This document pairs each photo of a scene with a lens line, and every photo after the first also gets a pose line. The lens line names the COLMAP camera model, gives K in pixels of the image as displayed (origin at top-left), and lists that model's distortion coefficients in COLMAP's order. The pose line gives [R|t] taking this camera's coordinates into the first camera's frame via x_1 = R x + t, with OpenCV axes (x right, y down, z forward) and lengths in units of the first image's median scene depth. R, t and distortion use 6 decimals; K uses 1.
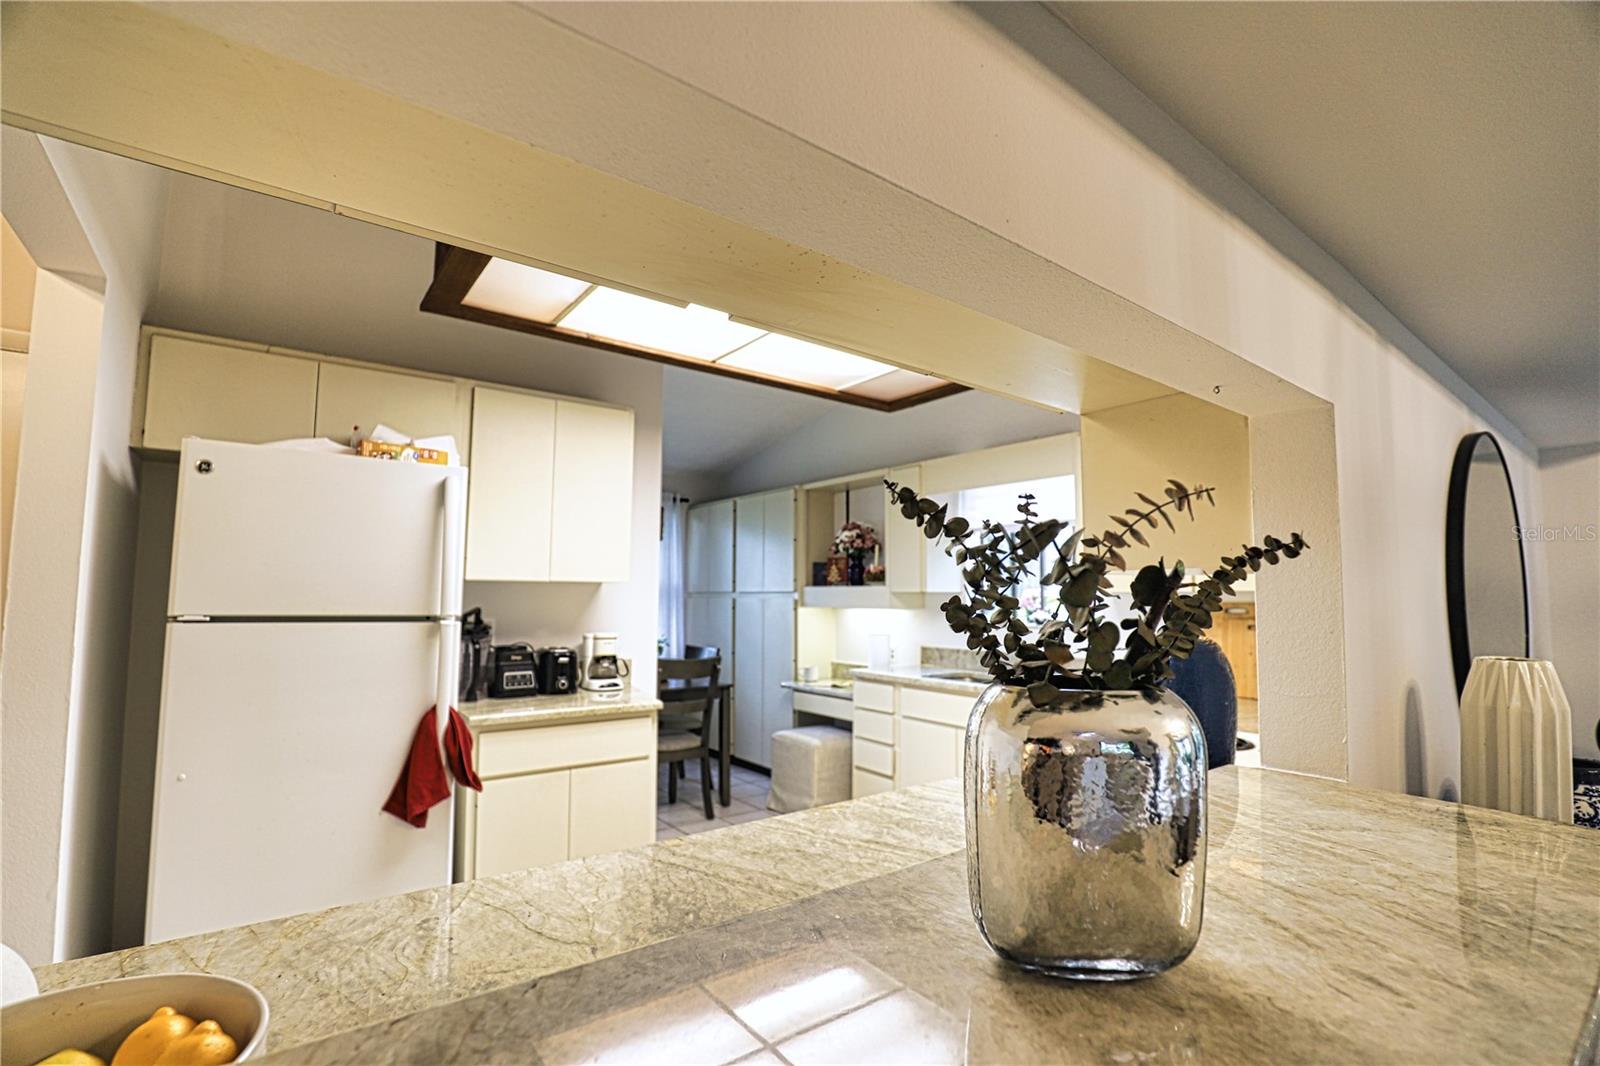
lens RADIAL K [[726.1, 0, 806.3], [0, 726.1, 538.2], [0, 0, 1]] dist [-0.038740, 0.008877]
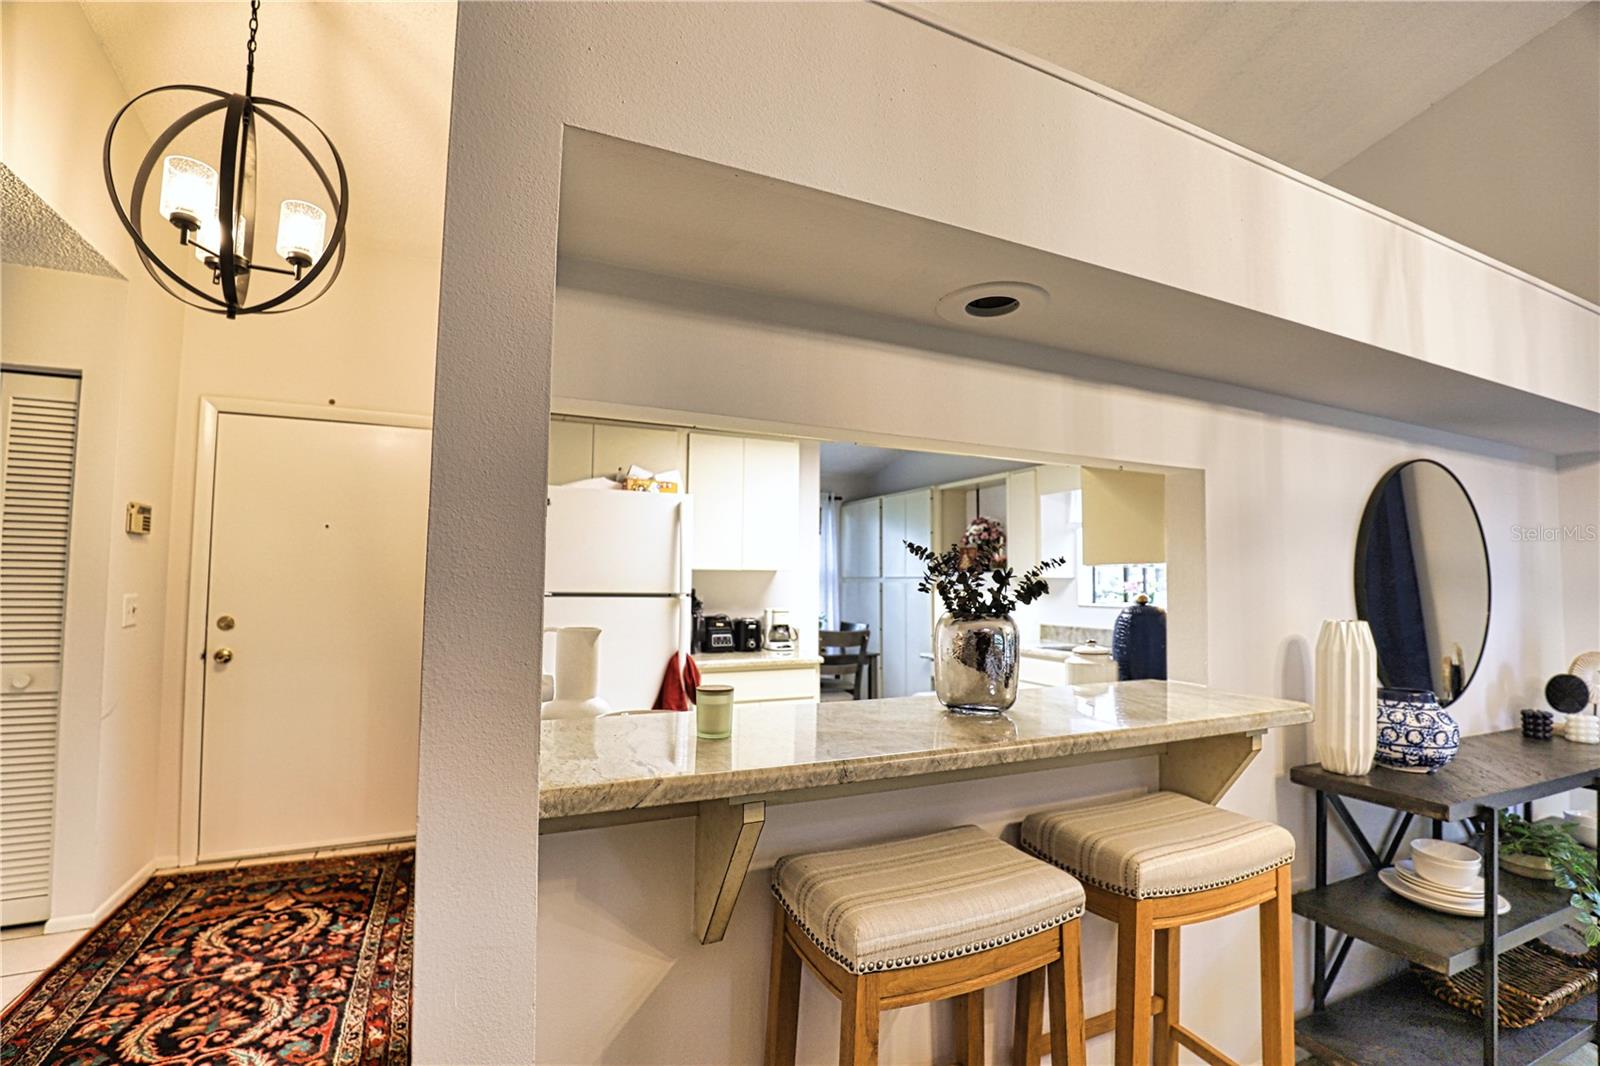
lens RADIAL K [[726.1, 0, 806.3], [0, 726.1, 538.2], [0, 0, 1]] dist [-0.038740, 0.008877]
pose [[0.977420, -0.010593, -0.211041, 0.054322], [0.015014, 0.999700, 0.019357, -0.023693], [0.210773, -0.022088, 0.977285, -0.301577]]
